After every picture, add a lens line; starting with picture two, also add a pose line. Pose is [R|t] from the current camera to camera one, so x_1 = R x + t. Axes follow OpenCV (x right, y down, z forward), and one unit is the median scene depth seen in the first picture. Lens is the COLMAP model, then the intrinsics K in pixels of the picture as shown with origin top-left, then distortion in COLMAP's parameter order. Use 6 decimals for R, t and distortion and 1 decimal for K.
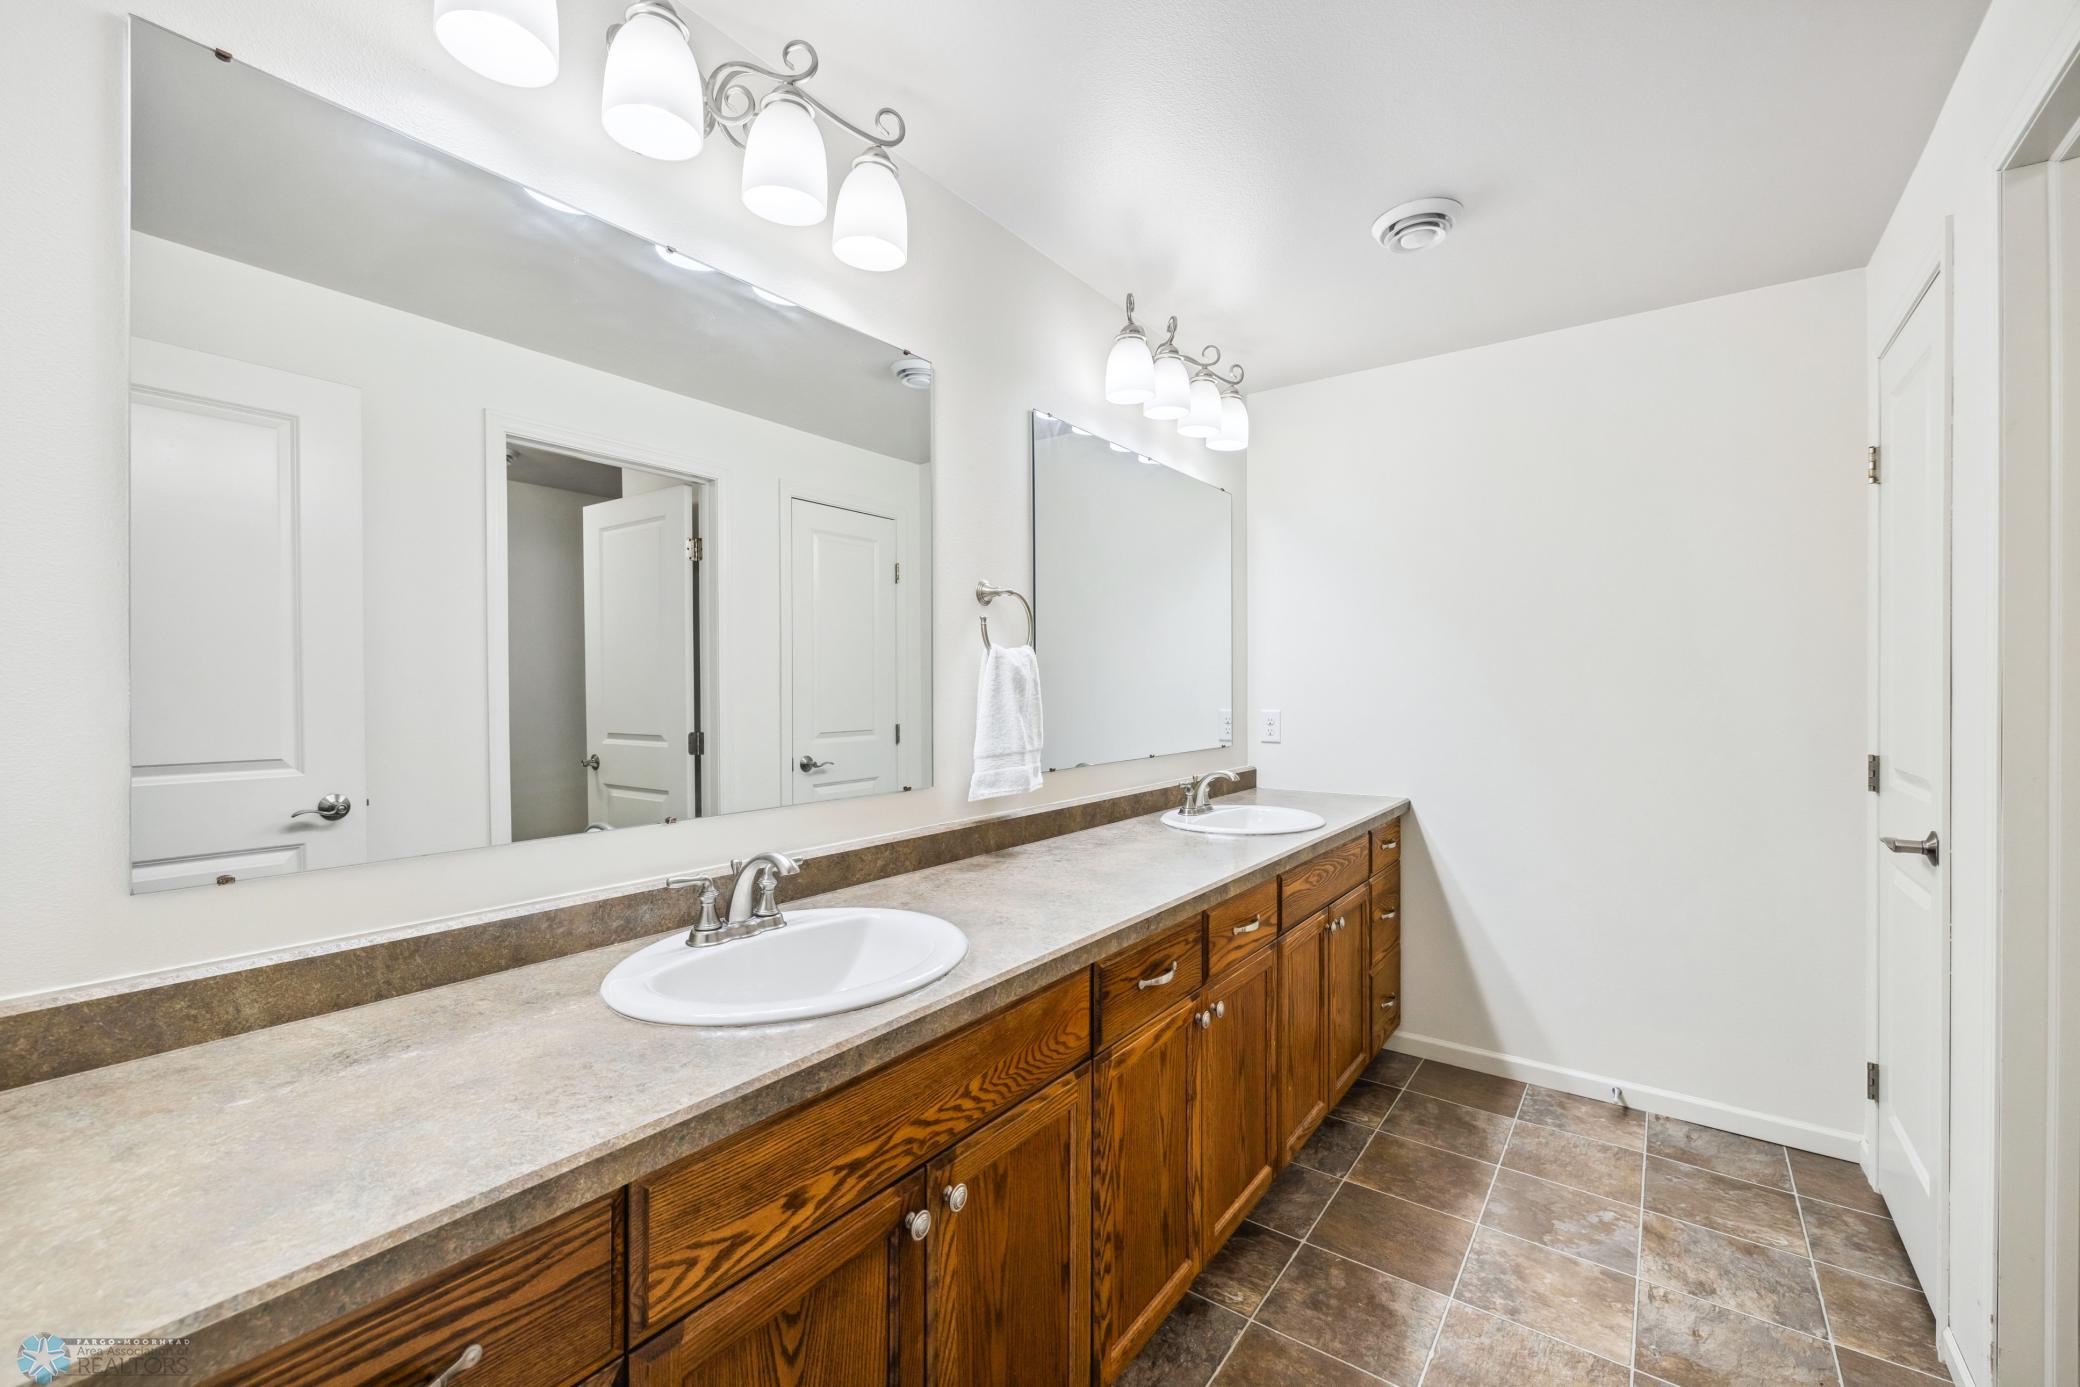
lens RADIAL K [[865.1, 0, 1034.7], [0, 865.1, 687.7], [0, 0, 1]] dist [-0.002560, -0.000240]
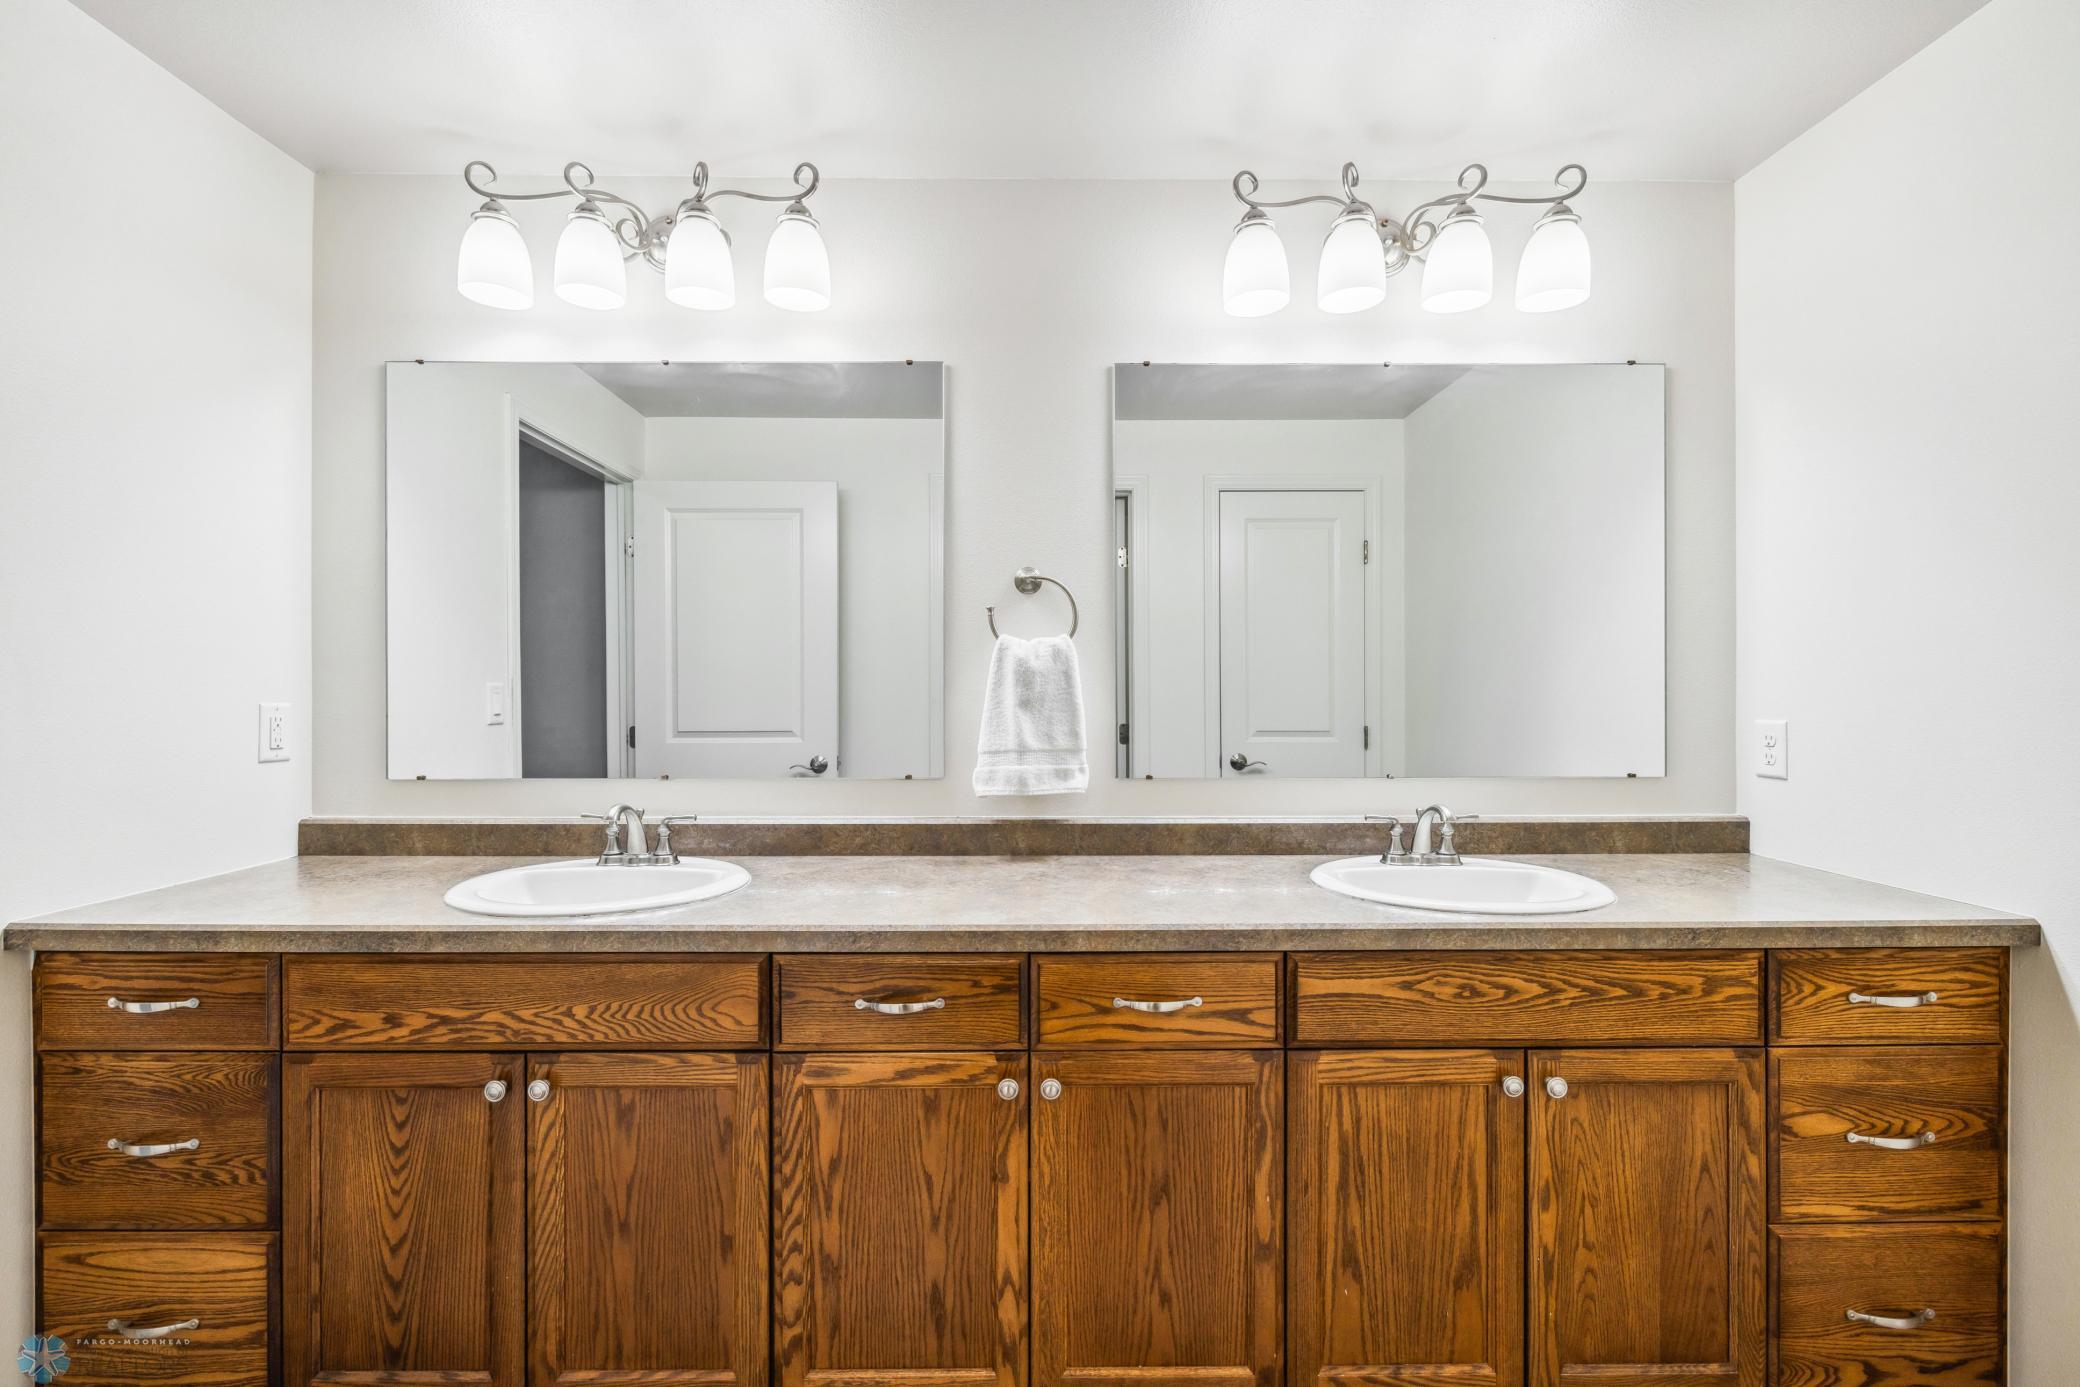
lens RADIAL K [[865.1, 0, 1034.7], [0, 865.1, 687.7], [0, 0, 1]] dist [-0.002560, -0.000240]
pose [[0.601505, 0.000695, -0.798869, 1.203242], [-0.000205, 1.000000, 0.000715, 0.010941], [0.798869, -0.000267, 0.601505, 0.746477]]
